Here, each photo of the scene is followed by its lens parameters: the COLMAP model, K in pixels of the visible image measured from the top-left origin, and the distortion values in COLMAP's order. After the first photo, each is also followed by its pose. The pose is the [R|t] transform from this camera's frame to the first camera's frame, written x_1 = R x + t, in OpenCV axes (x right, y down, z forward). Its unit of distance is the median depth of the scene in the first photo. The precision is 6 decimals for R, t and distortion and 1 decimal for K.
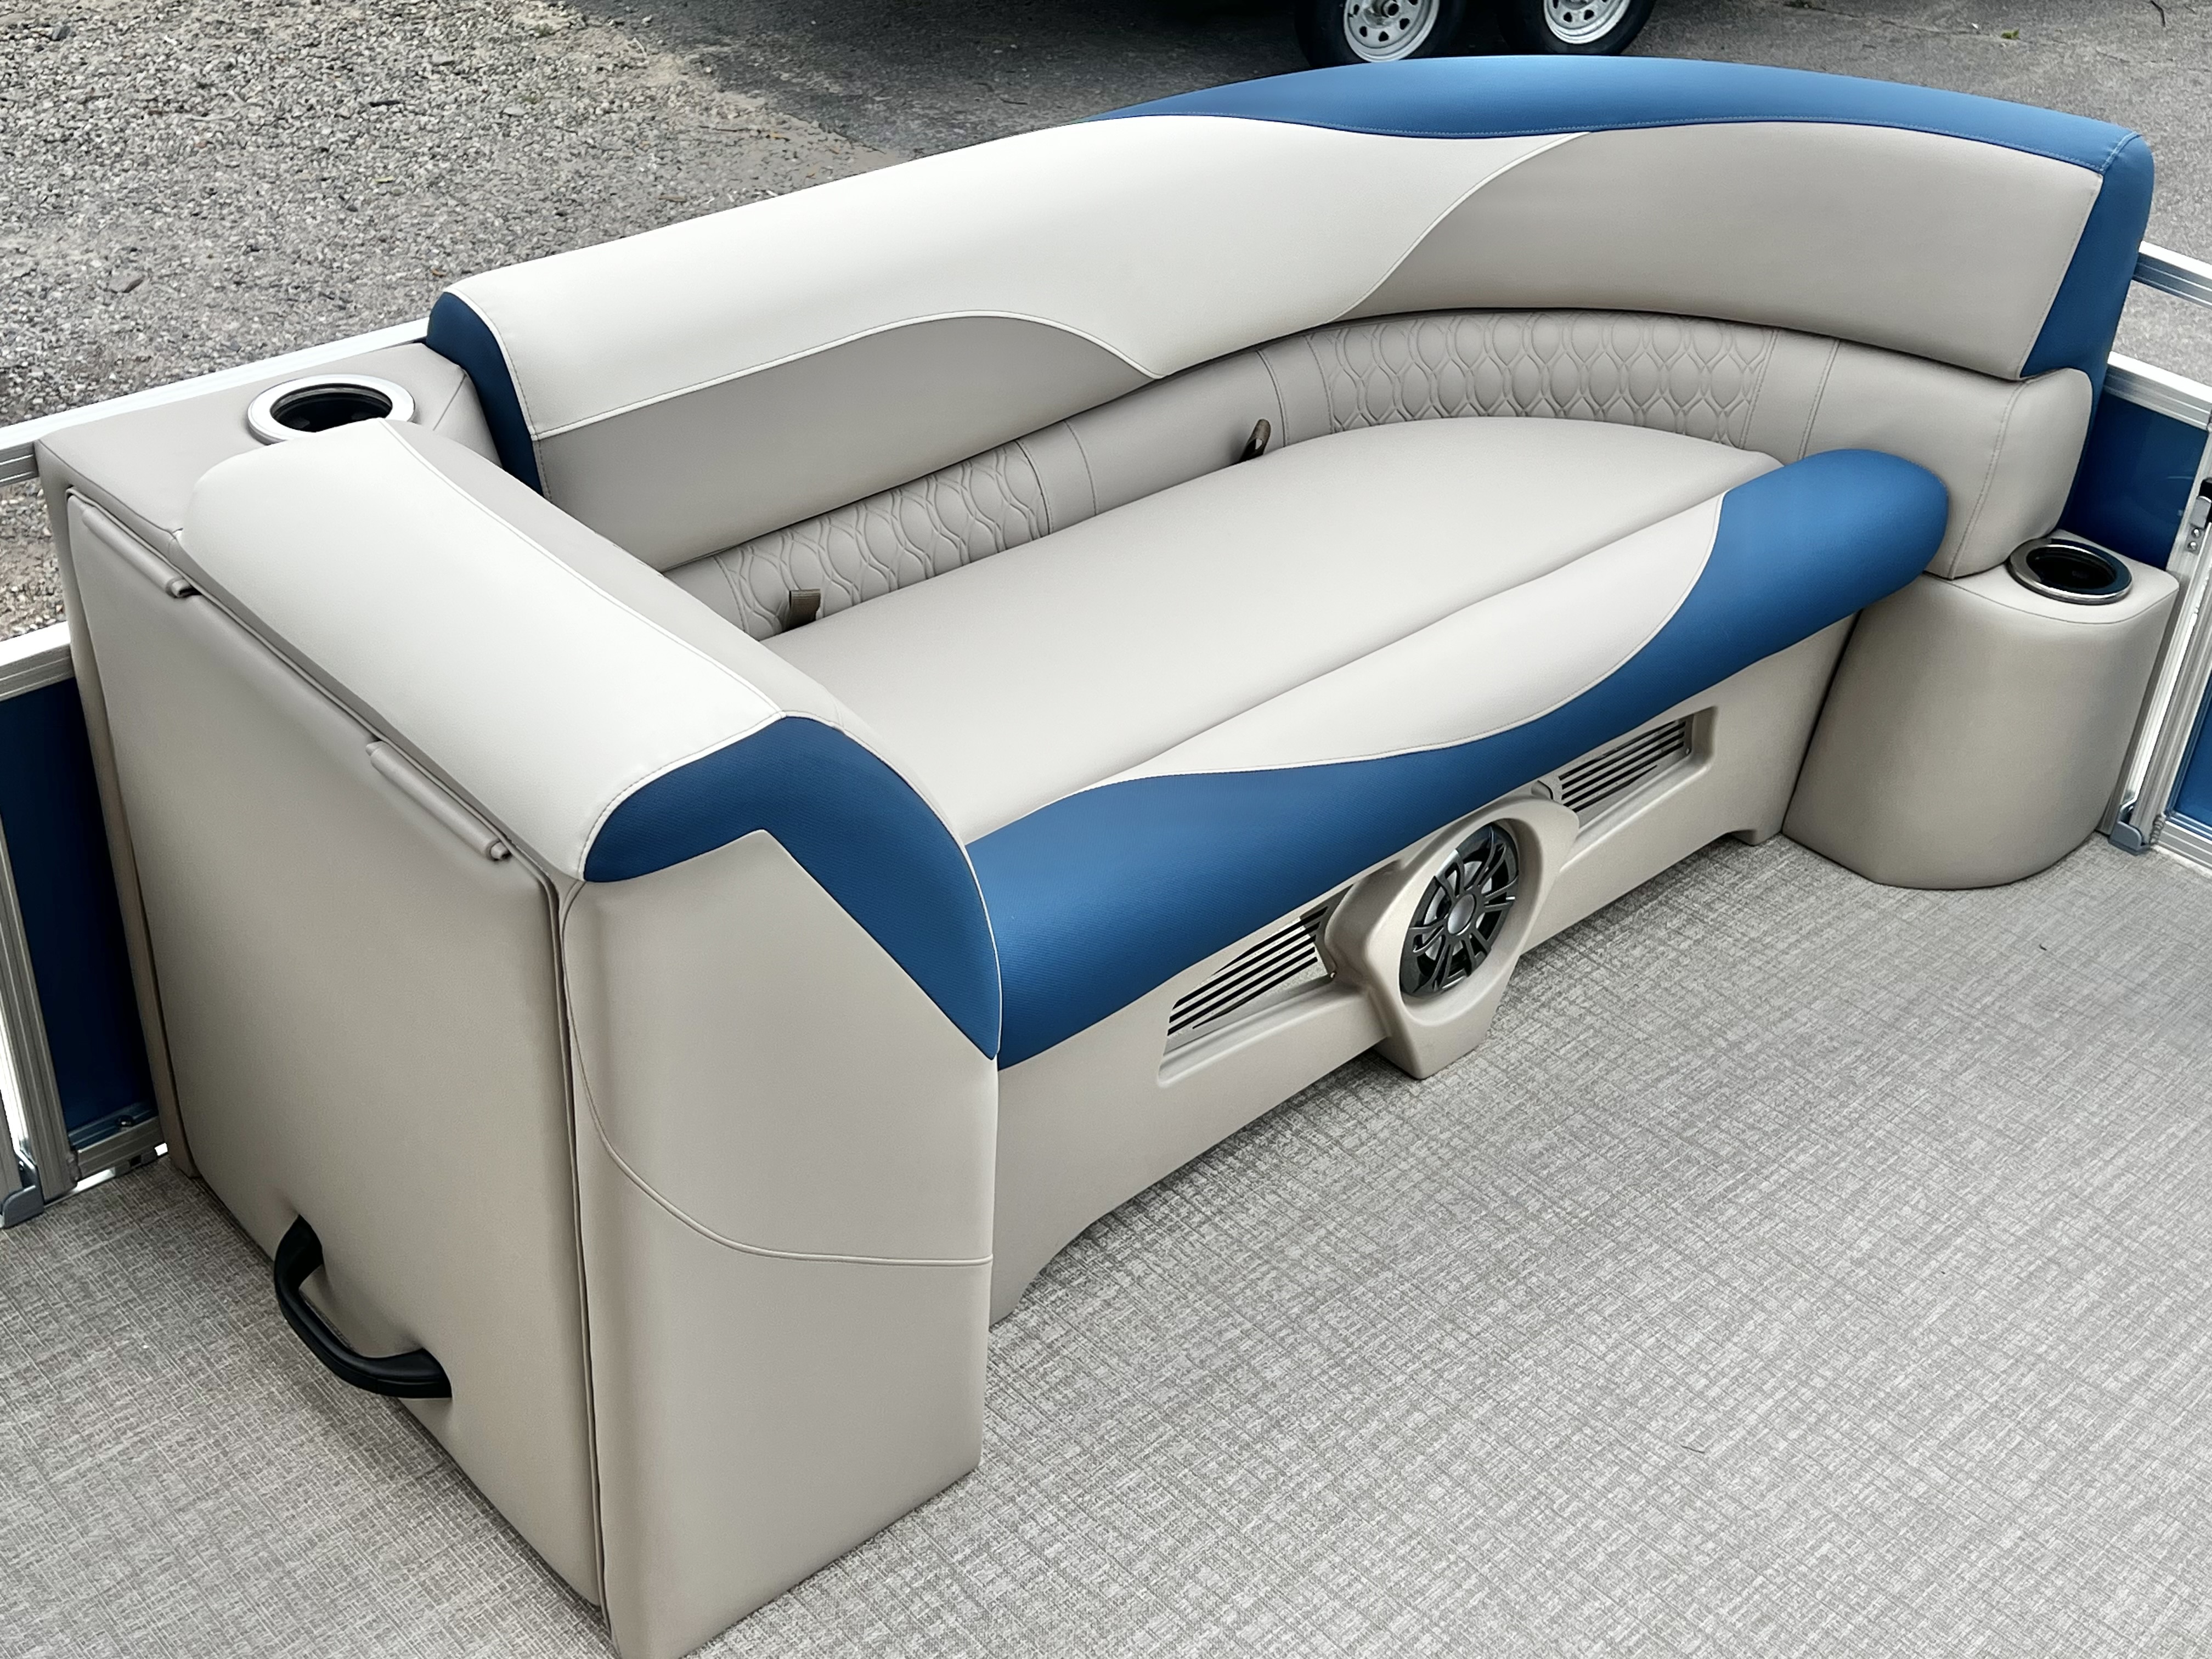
lens RADIAL K [[2646.7, 0, 1089.1], [0, 2646.7, 804.7], [0, 0, 1]] dist [0.044086, 0.000000]
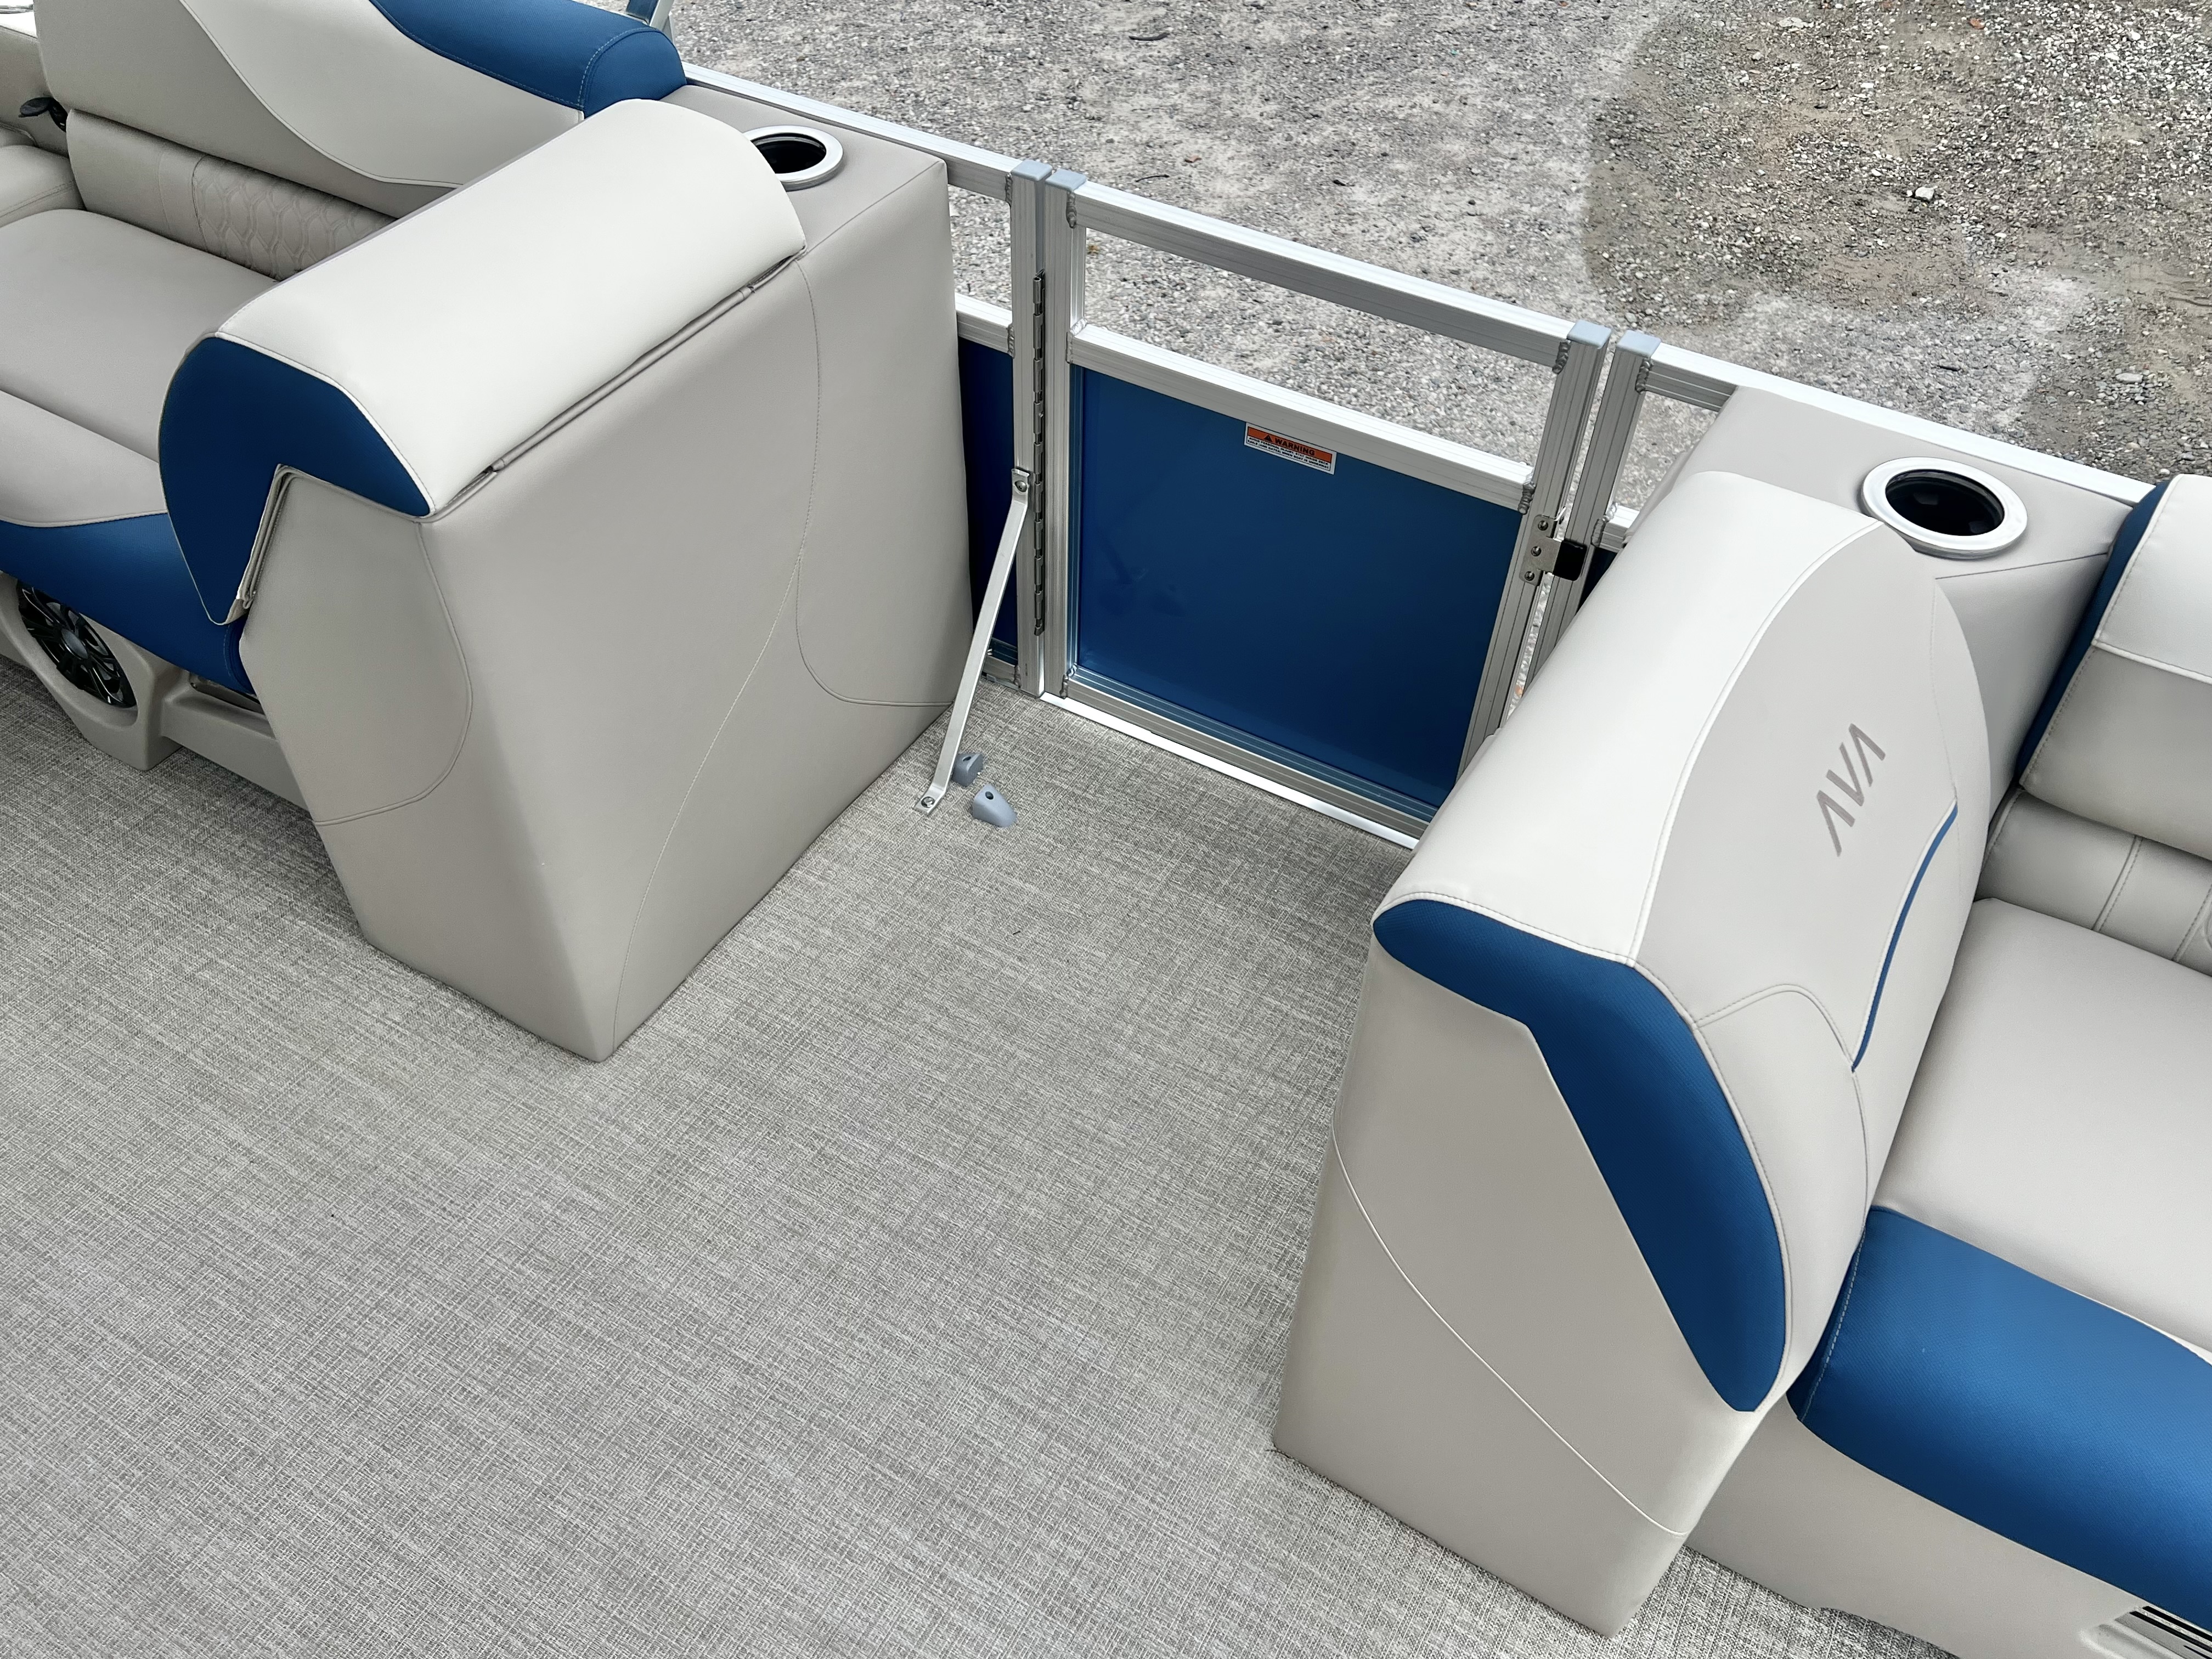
lens RADIAL K [[1740.9, 0, 1108.9], [0, 1740.9, 820.3], [0, 0, 1]] dist [0.056667, -0.063464]
pose [[0.282174, 0.659493, -0.696740, 0.161832], [-0.528168, 0.713073, 0.461049, -0.183769], [0.800885, 0.237900, 0.549533, 0.357382]]
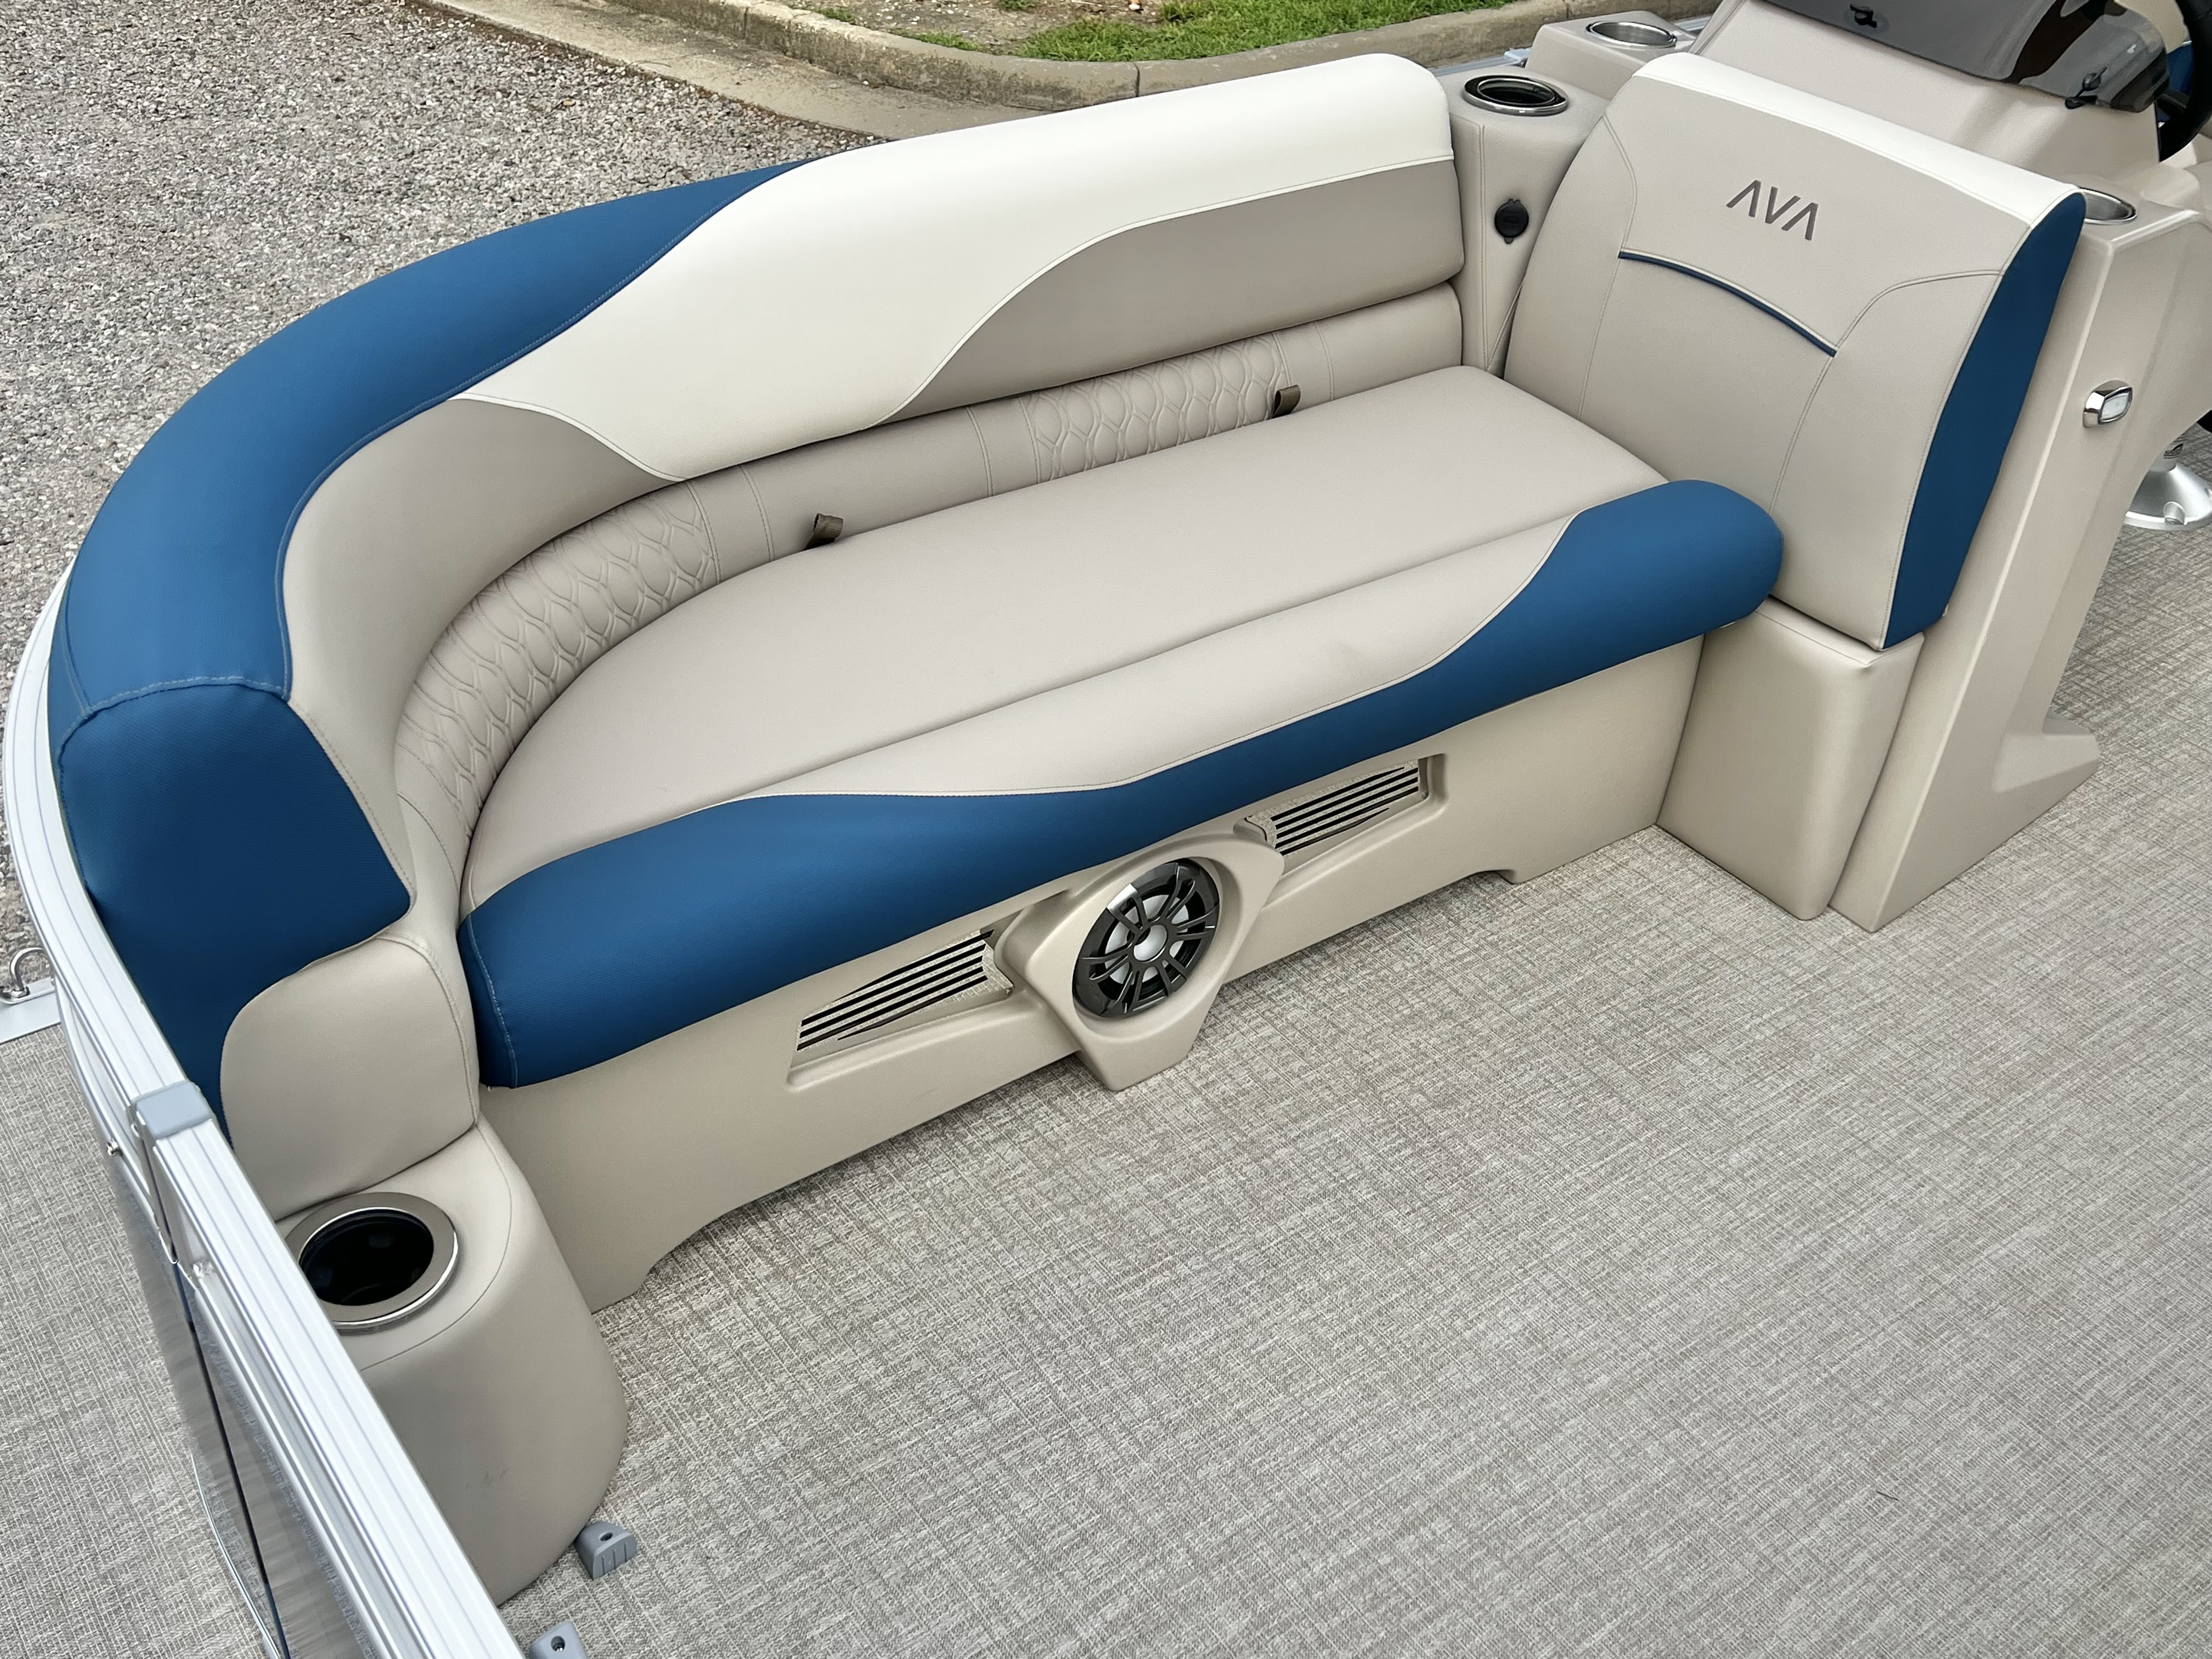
lens RADIAL K [[2139.4, 0, 1086.7], [0, 2139.4, 809.3], [0, 0, 1]] dist [0.033819, 0.000000]
pose [[-0.984596, -0.168301, 0.047393, 0.517502], [-0.015676, 0.354934, 0.934760, -0.611085], [-0.174142, 0.919618, -0.352105, 1.056863]]
